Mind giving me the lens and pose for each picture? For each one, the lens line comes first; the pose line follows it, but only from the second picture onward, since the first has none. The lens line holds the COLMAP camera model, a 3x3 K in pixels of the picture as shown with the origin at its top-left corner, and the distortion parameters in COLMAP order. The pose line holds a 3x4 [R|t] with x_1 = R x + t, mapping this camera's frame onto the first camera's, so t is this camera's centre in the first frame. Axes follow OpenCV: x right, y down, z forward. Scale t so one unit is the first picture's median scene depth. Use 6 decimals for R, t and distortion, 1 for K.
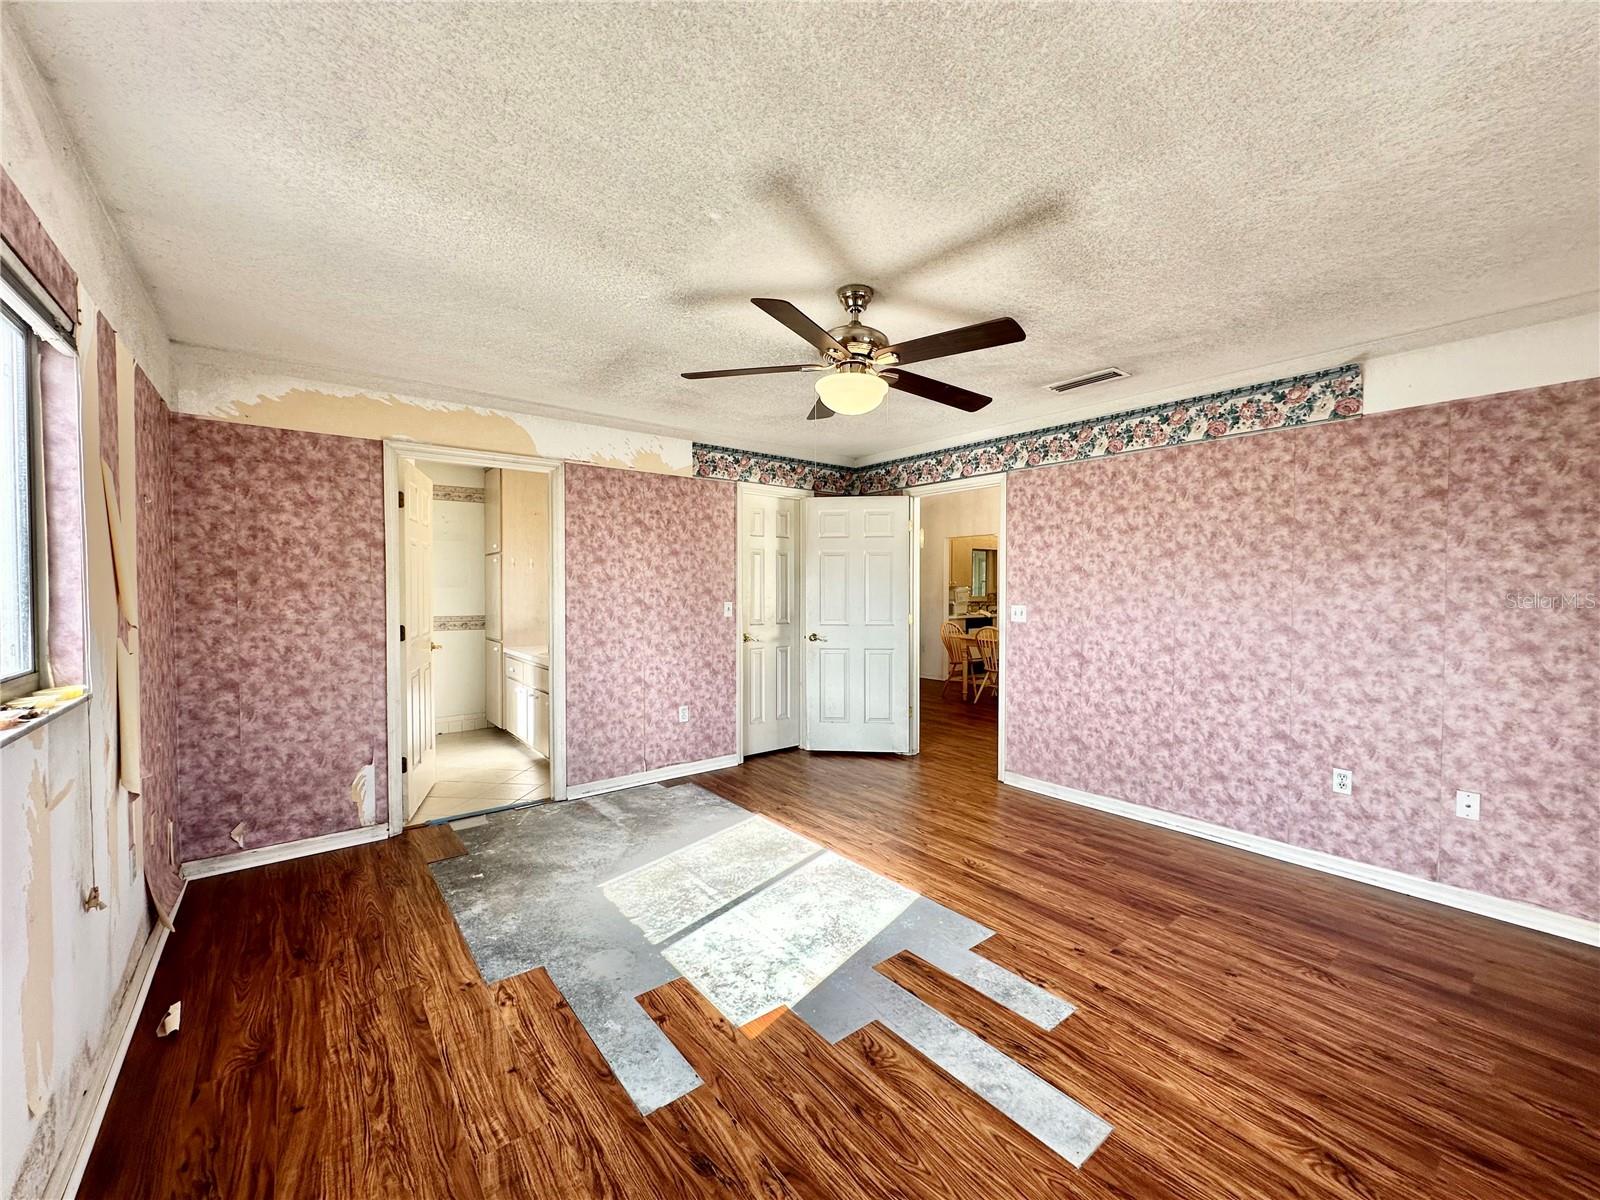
lens RADIAL K [[646.8, 0, 802.6], [0, 646.8, 598.6], [0, 0, 1]] dist [-0.001091, 0.000111]
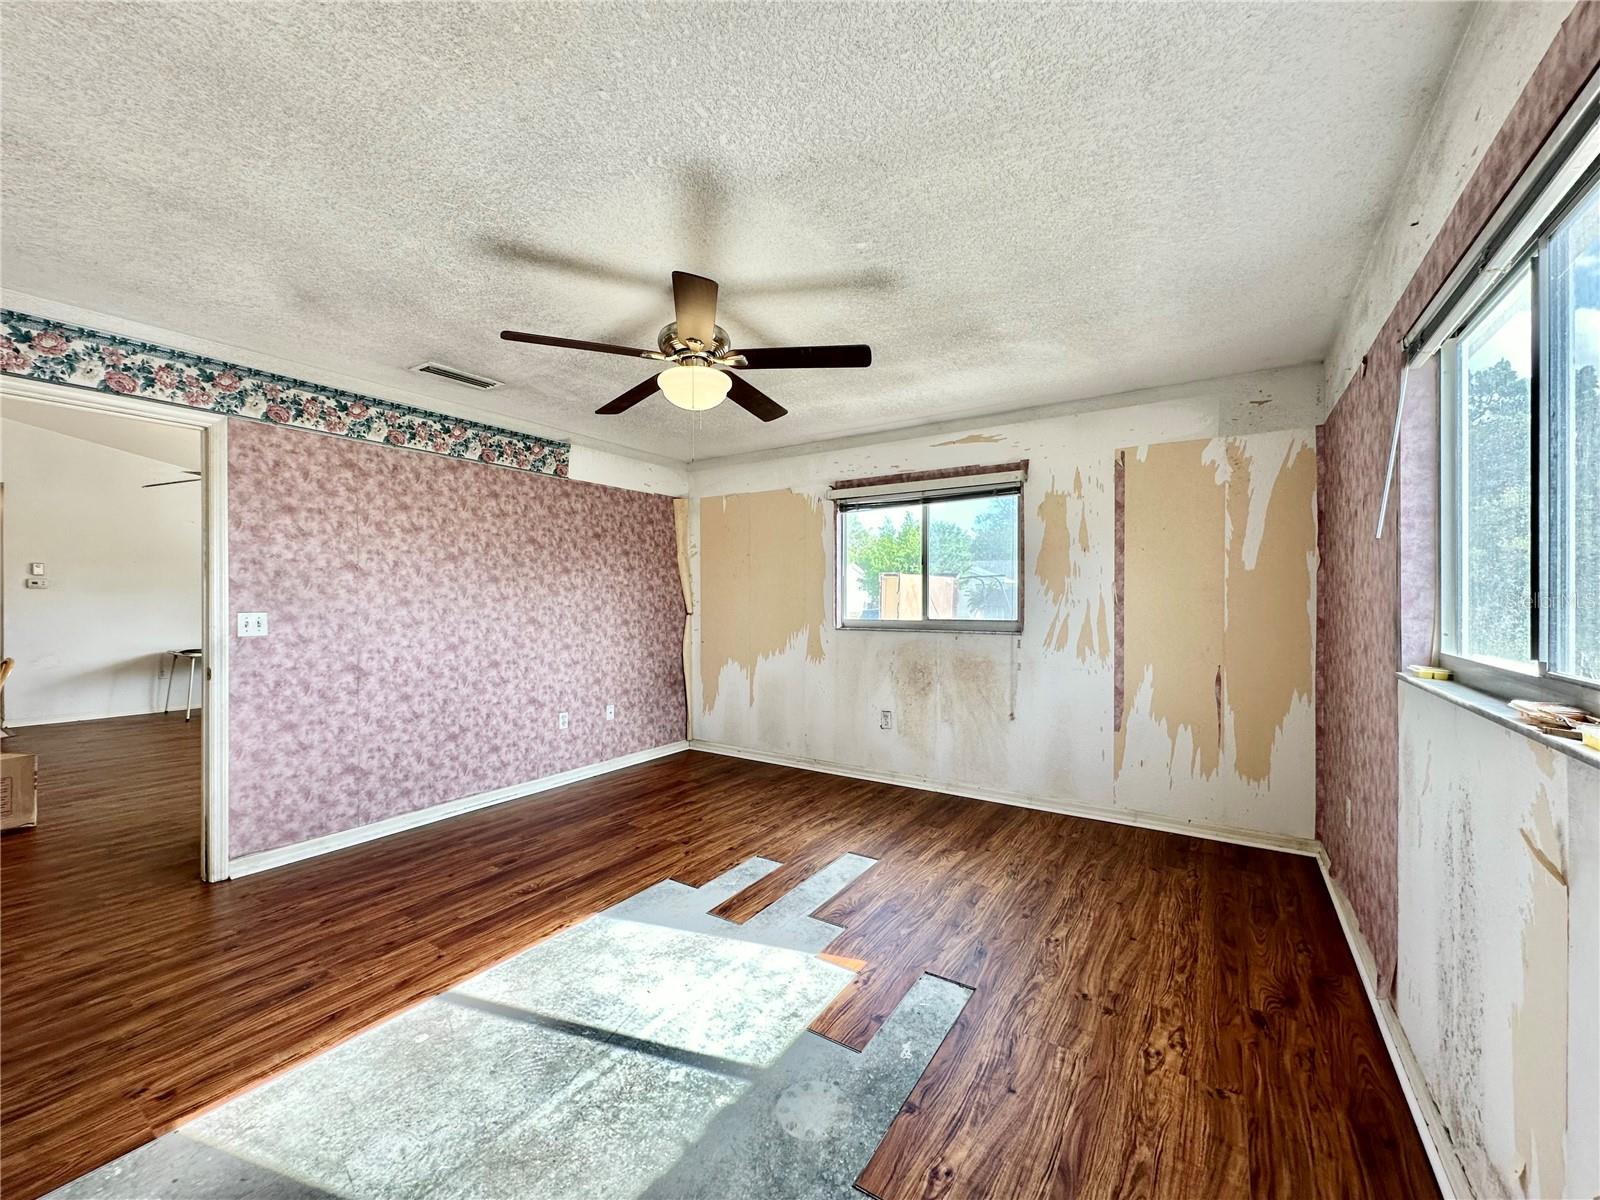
lens RADIAL K [[646.8, 0, 801.3], [0, 646.8, 598.8], [0, 0, 1]] dist [-0.001091, 0.000111]
pose [[-0.323221, -0.000387, 0.946323, -0.808074], [0.018647, 0.999803, 0.006778, 0.002476], [-0.946140, 0.019837, -0.323150, 1.029832]]
